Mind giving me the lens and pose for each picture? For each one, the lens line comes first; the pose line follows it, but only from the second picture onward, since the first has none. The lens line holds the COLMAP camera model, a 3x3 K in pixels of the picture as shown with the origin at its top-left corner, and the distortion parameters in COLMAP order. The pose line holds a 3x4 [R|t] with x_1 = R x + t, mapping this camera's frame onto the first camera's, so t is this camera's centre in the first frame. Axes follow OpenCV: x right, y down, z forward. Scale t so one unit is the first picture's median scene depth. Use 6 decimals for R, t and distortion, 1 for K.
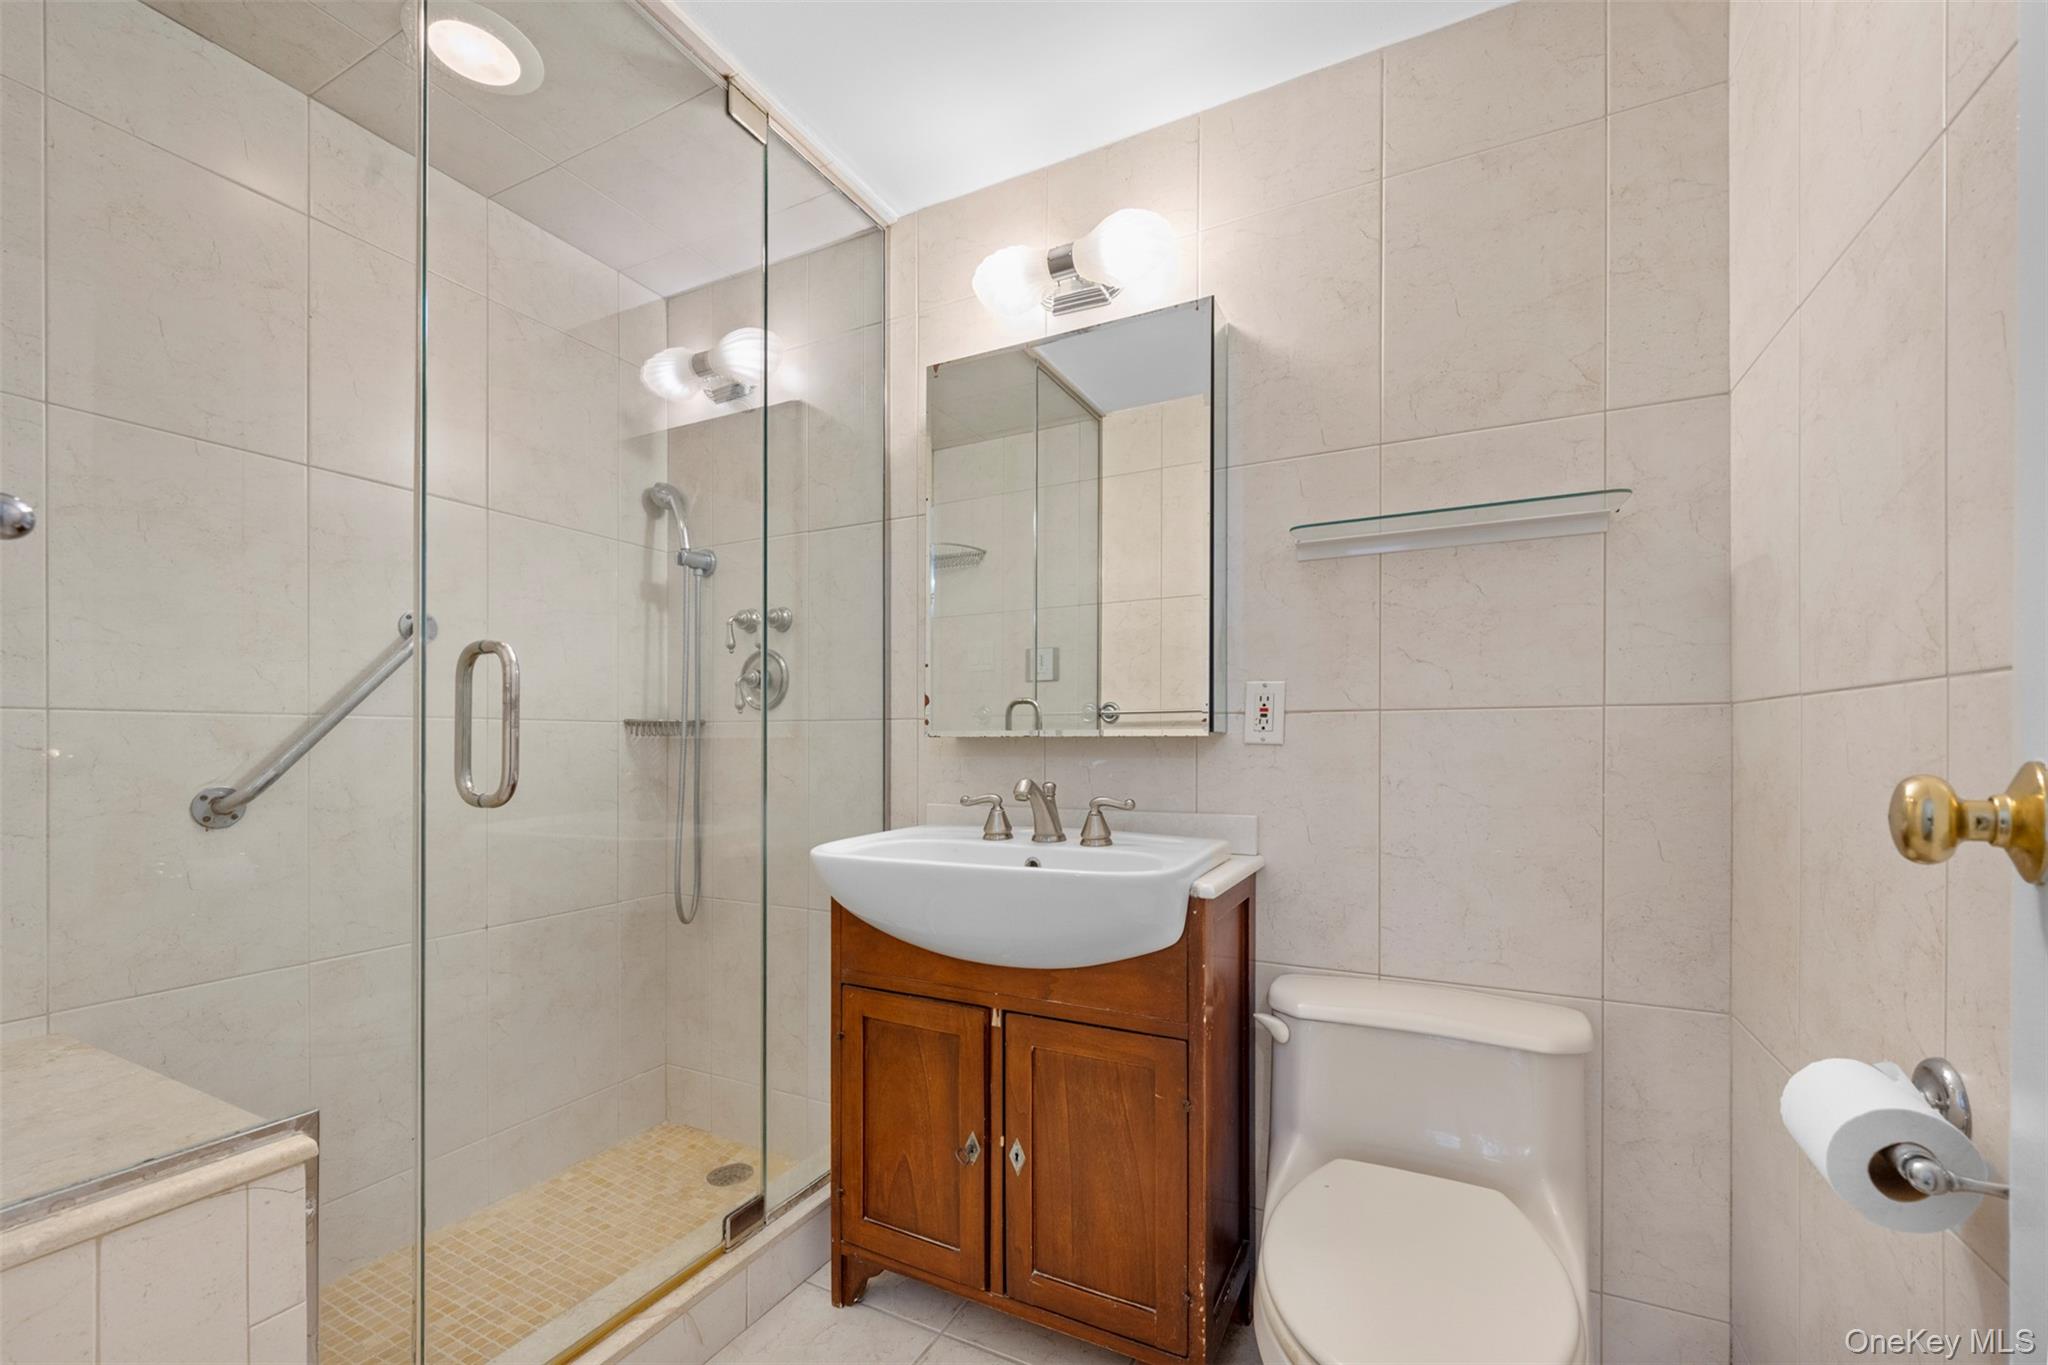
lens RADIAL K [[833.4, 0, 1028.1], [0, 833.4, 741.1], [0, 0, 1]] dist [0.000617, -0.000078]
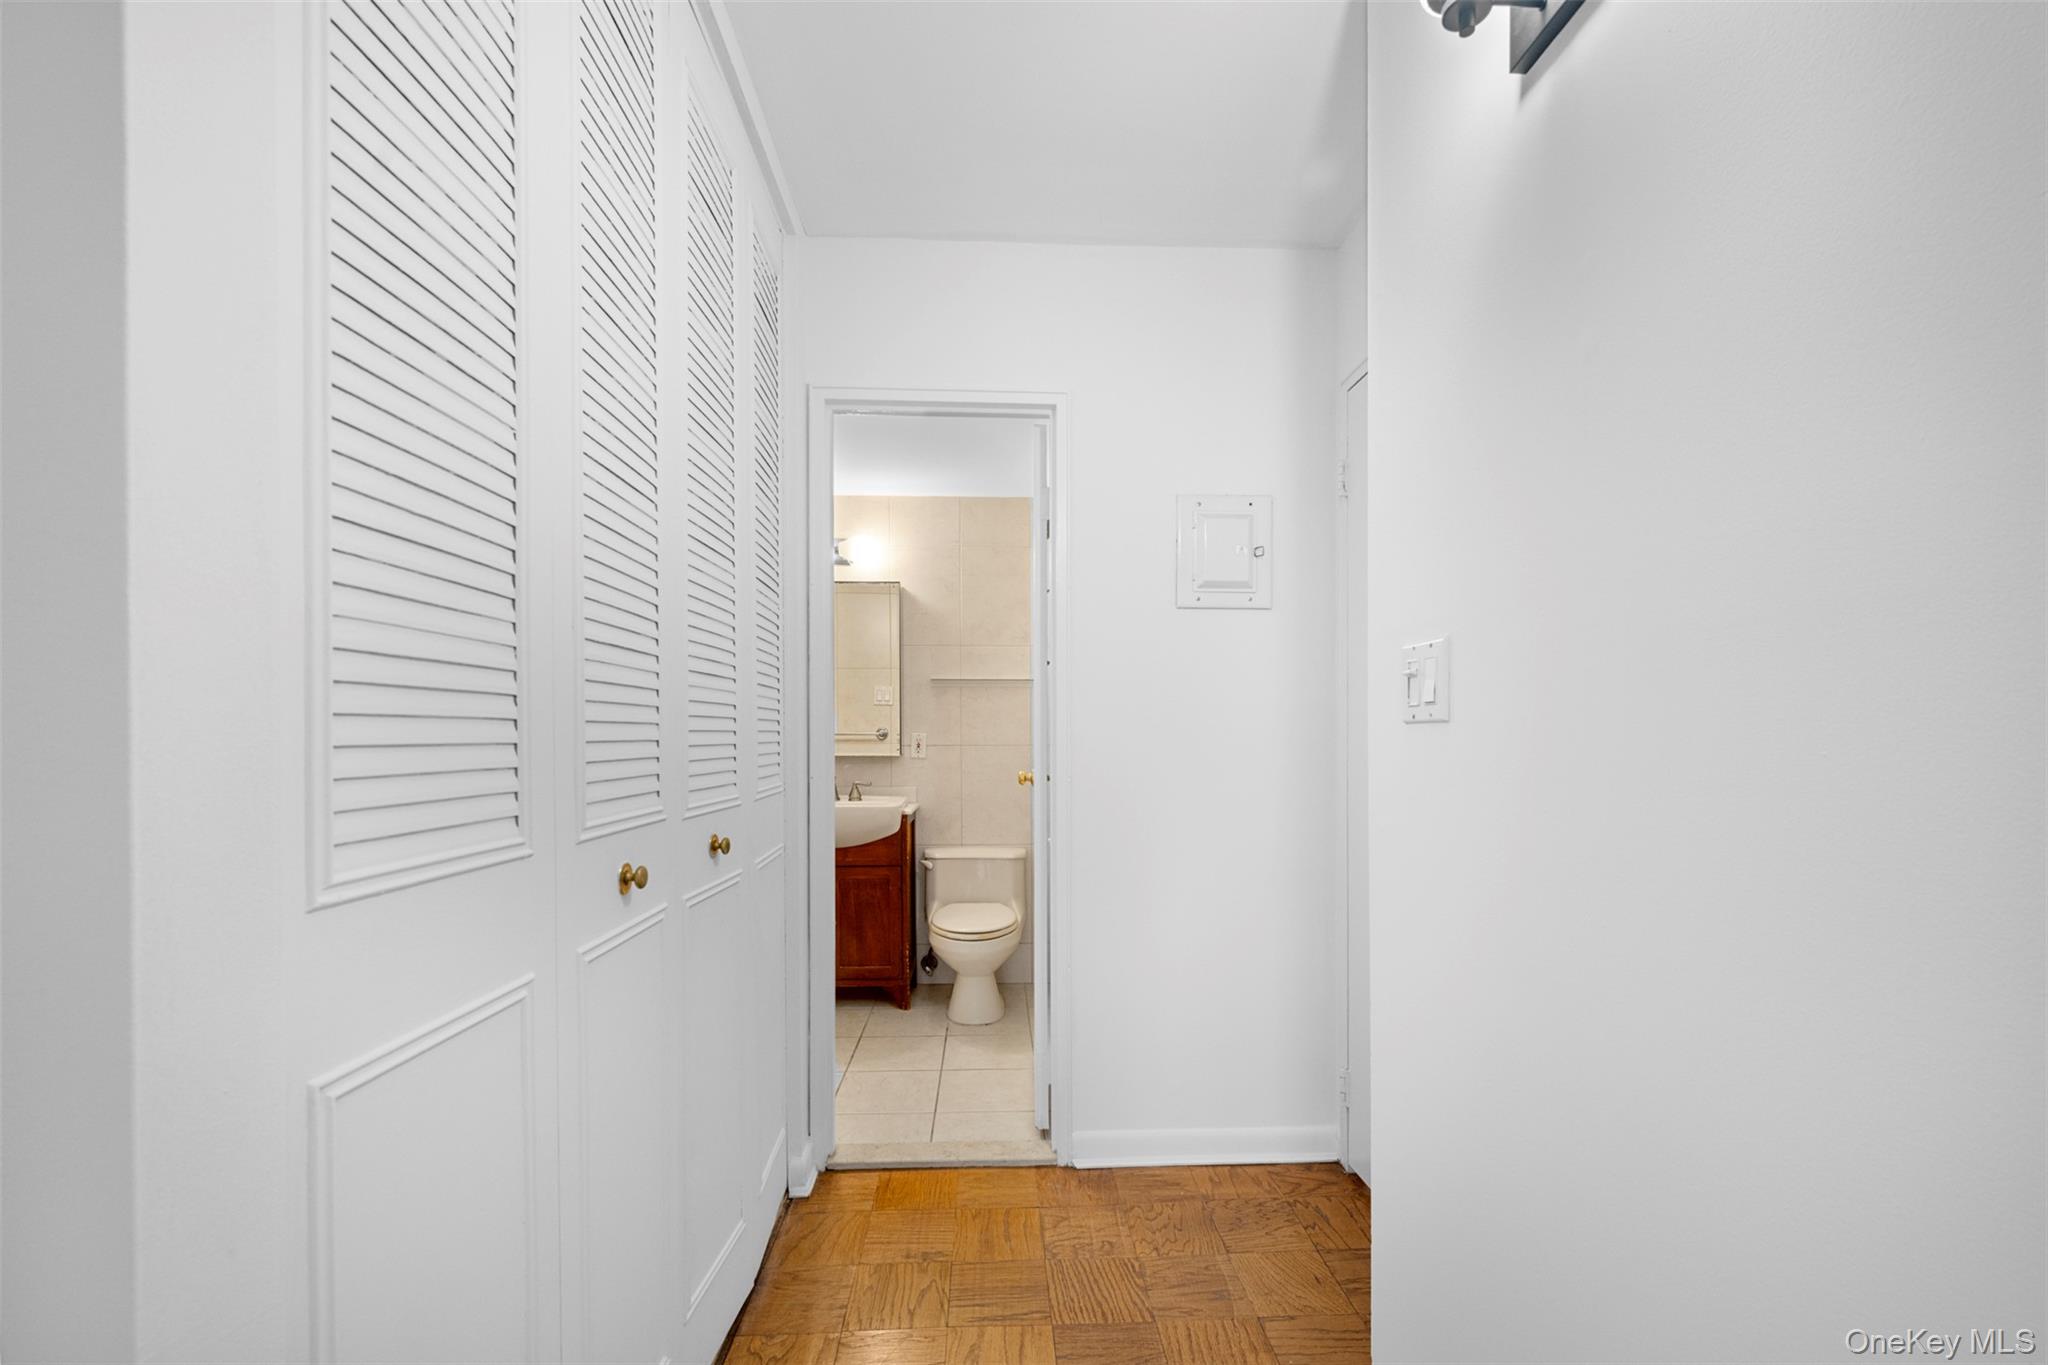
lens RADIAL K [[833.4, 0, 1028.1], [0, 833.4, 741.1], [0, 0, 1]] dist [0.000617, -0.000078]
pose [[0.869347, -0.006355, 0.494161, -0.757468], [0.004600, 0.999978, 0.004767, -0.066062], [-0.494180, -0.001871, 0.869357, -1.518594]]
